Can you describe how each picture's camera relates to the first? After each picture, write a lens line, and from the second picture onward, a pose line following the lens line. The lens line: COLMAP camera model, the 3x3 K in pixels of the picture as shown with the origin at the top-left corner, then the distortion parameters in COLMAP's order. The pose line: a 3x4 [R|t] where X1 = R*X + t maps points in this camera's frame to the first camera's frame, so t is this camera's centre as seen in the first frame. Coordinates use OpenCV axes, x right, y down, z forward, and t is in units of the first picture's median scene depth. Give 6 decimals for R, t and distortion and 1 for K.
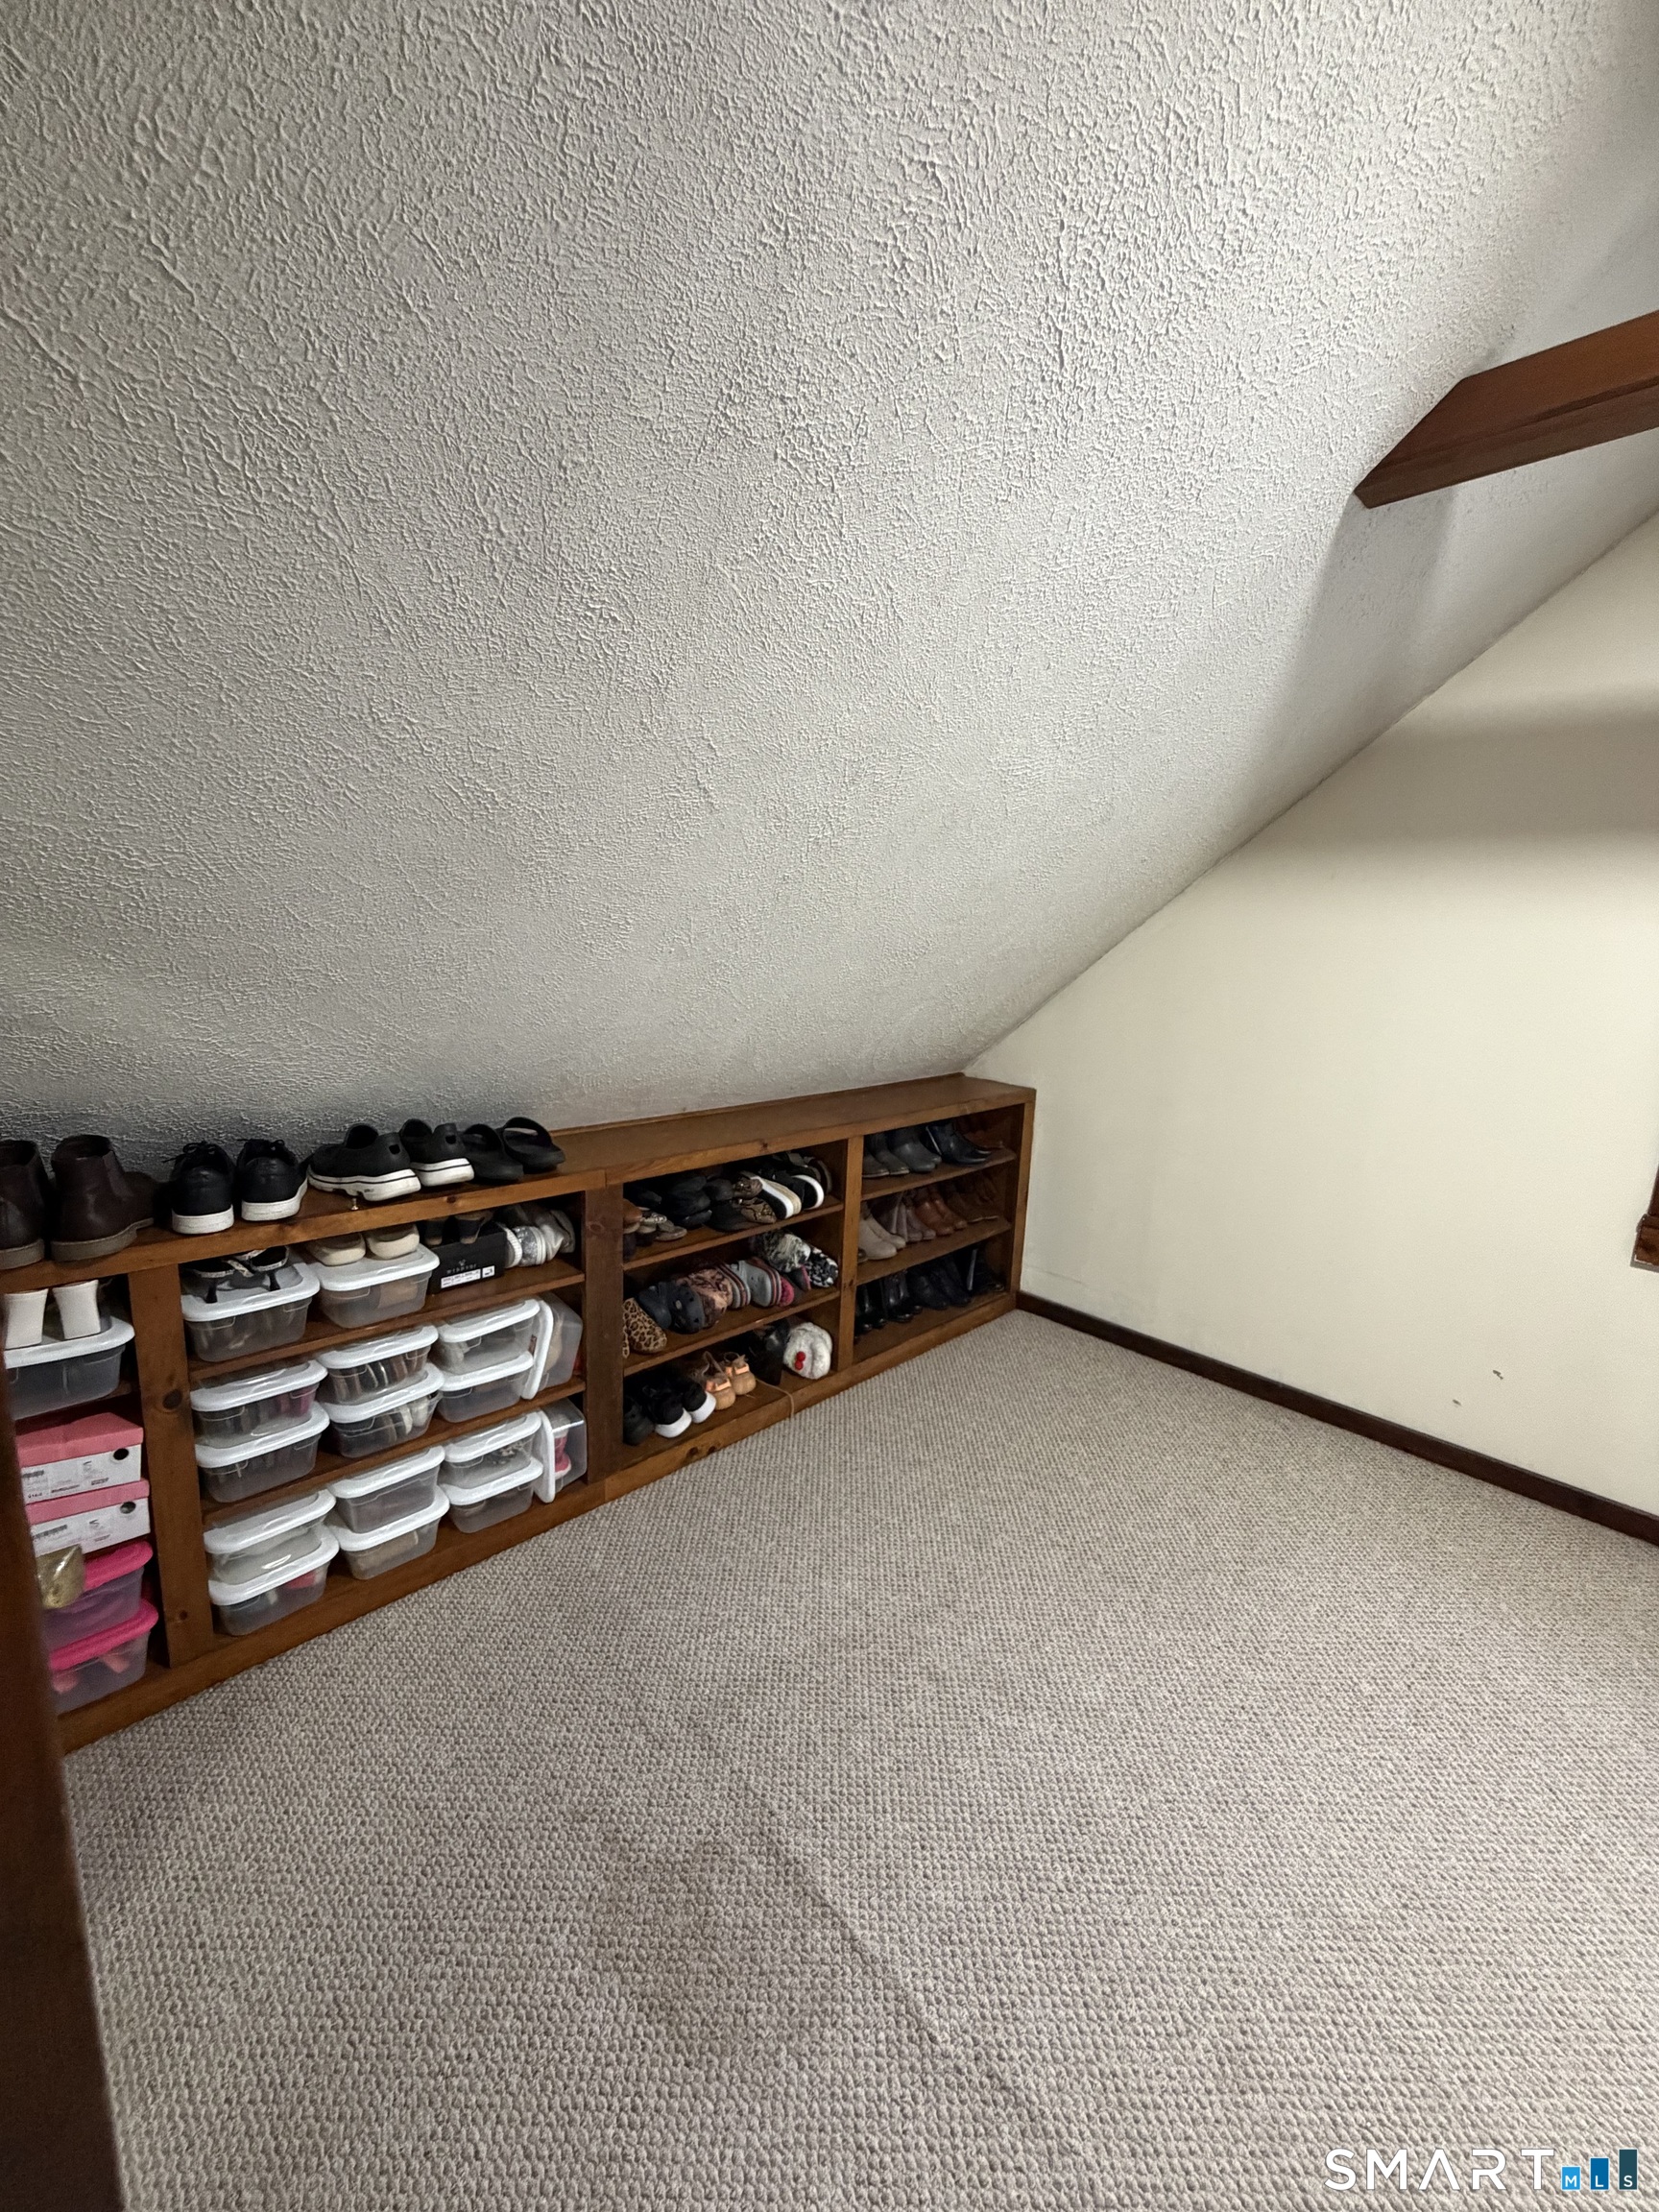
lens RADIAL K [[881.6, 0, 833.2], [0, 881.6, 1103.9], [0, 0, 1]] dist [0.000328, 0.000386]
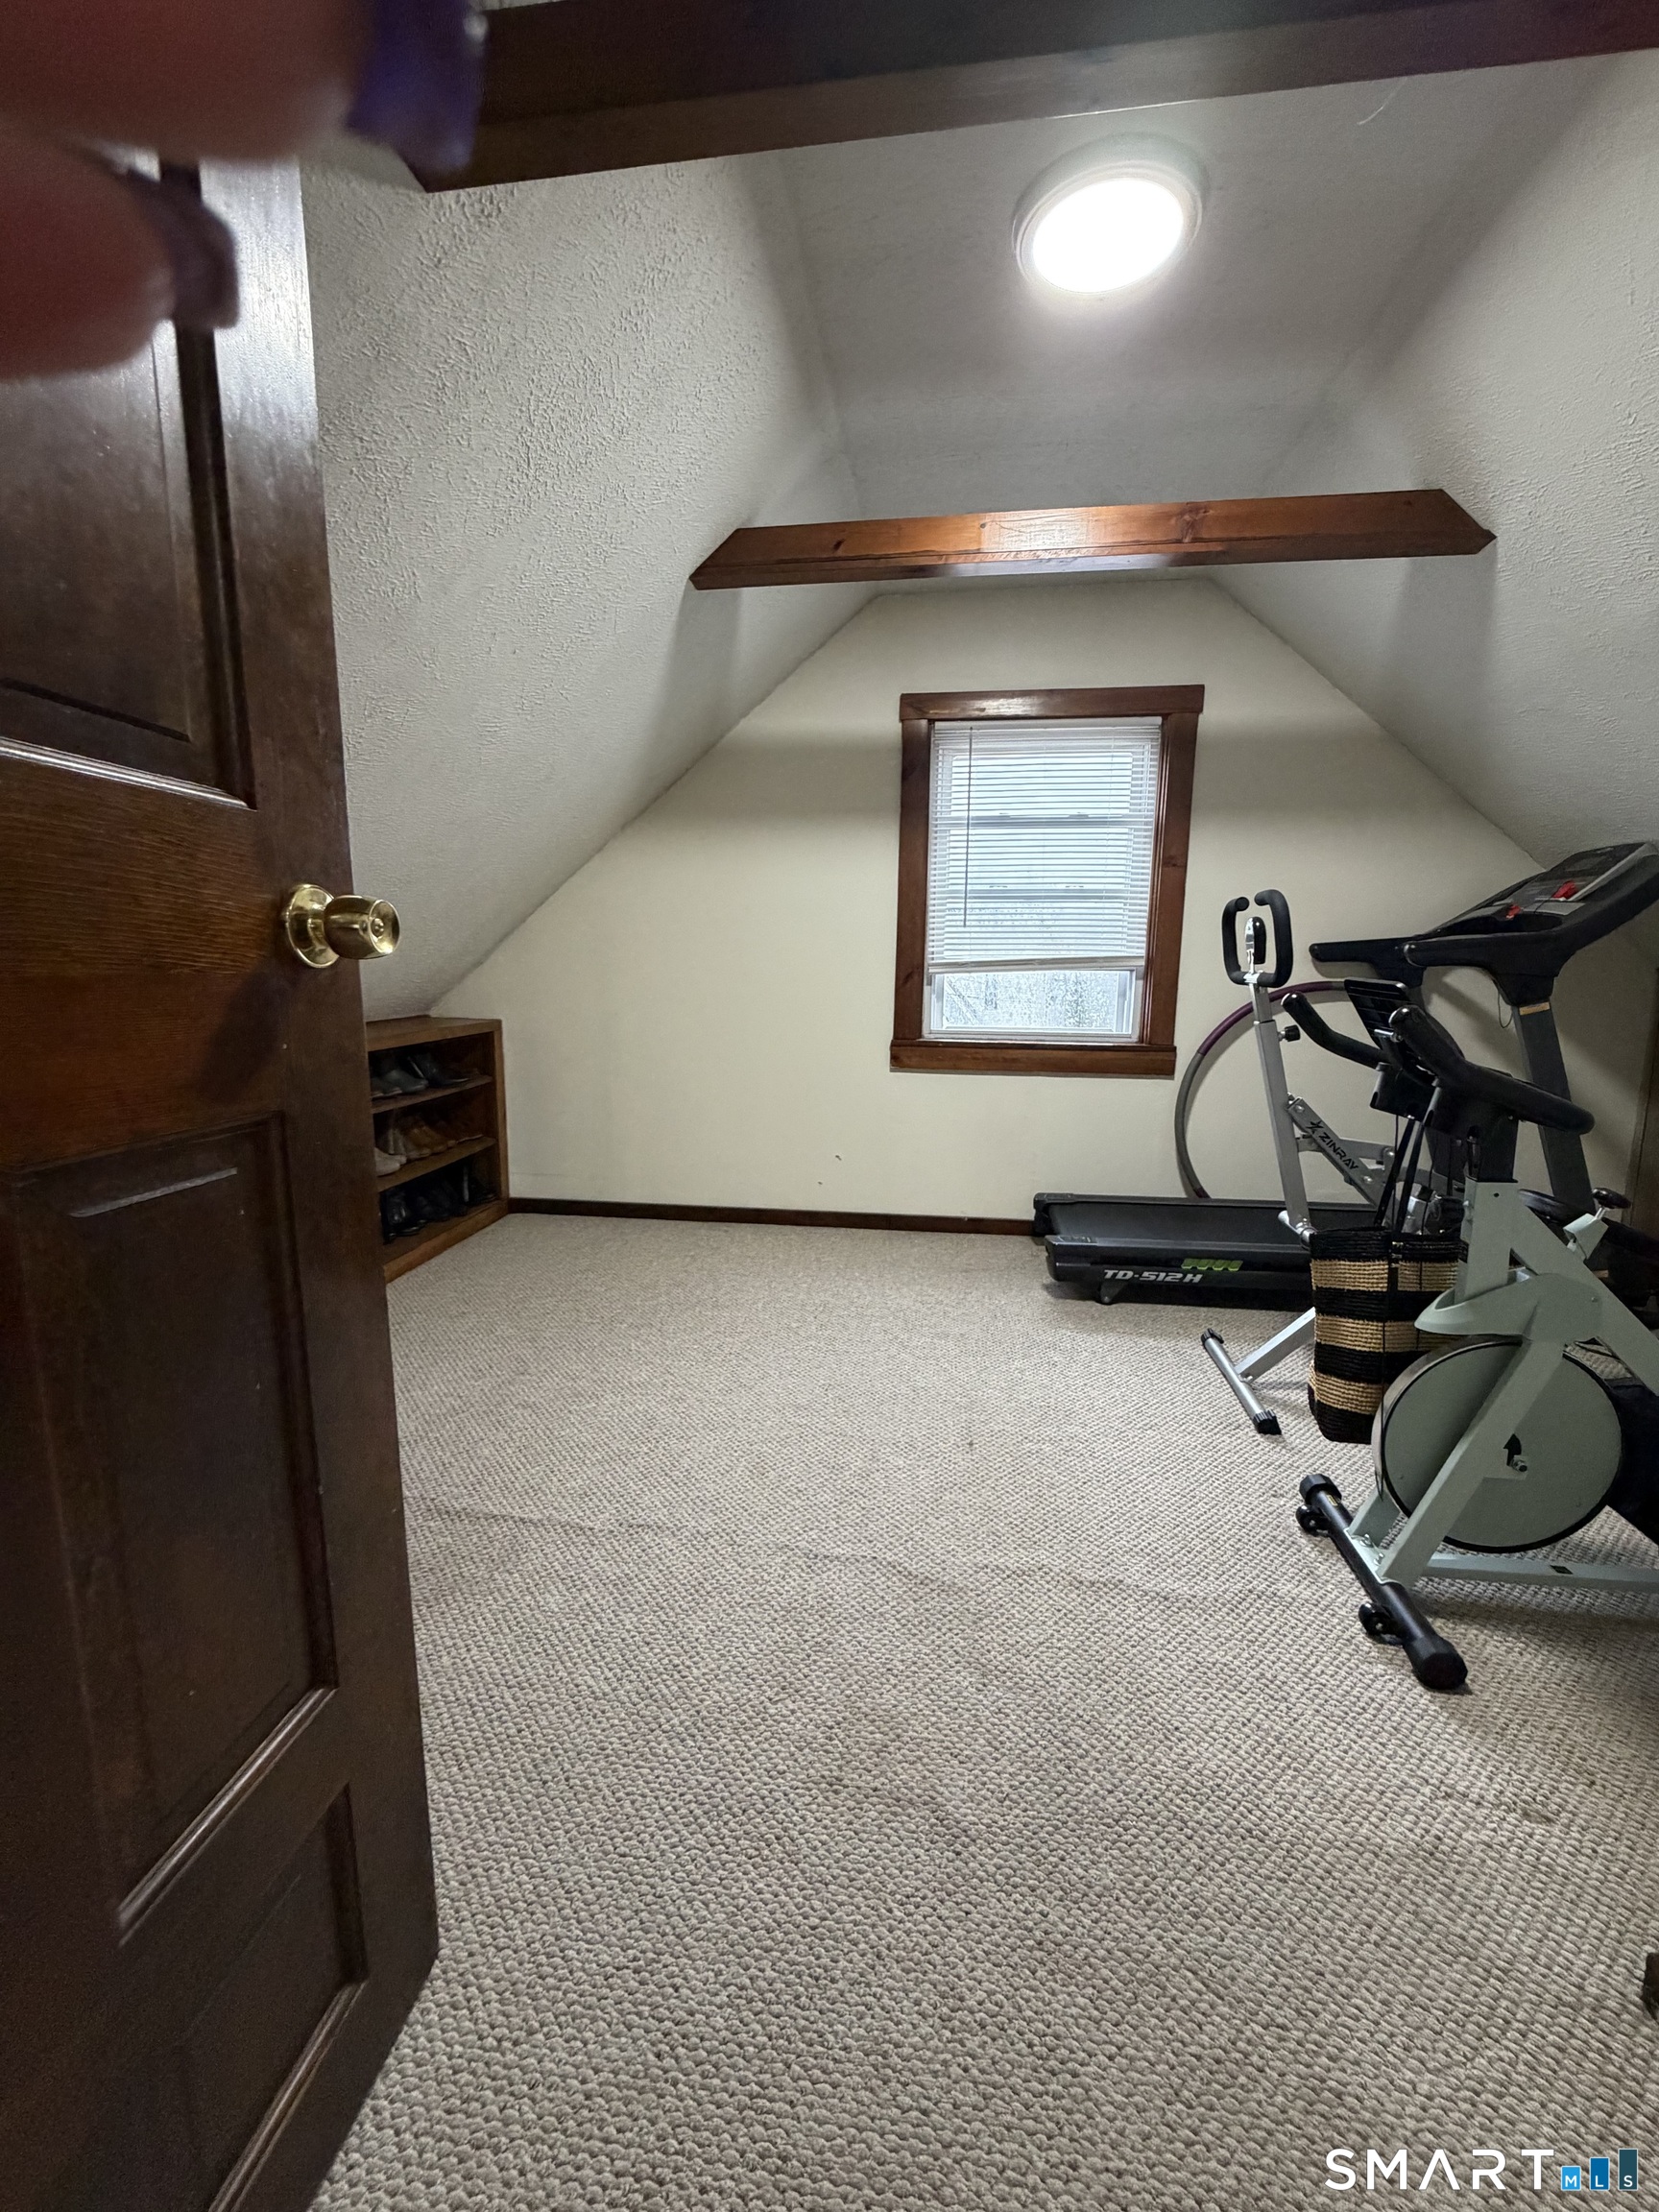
lens RADIAL K [[881.6, 0, 827.1], [0, 881.6, 1102.7], [0, 0, 1]] dist [0.000328, 0.000386]
pose [[0.793188, -0.123333, 0.596357, -0.152452], [0.131954, 0.990820, 0.029406, 0.128547], [-0.594509, 0.055367, 0.802181, -0.206371]]
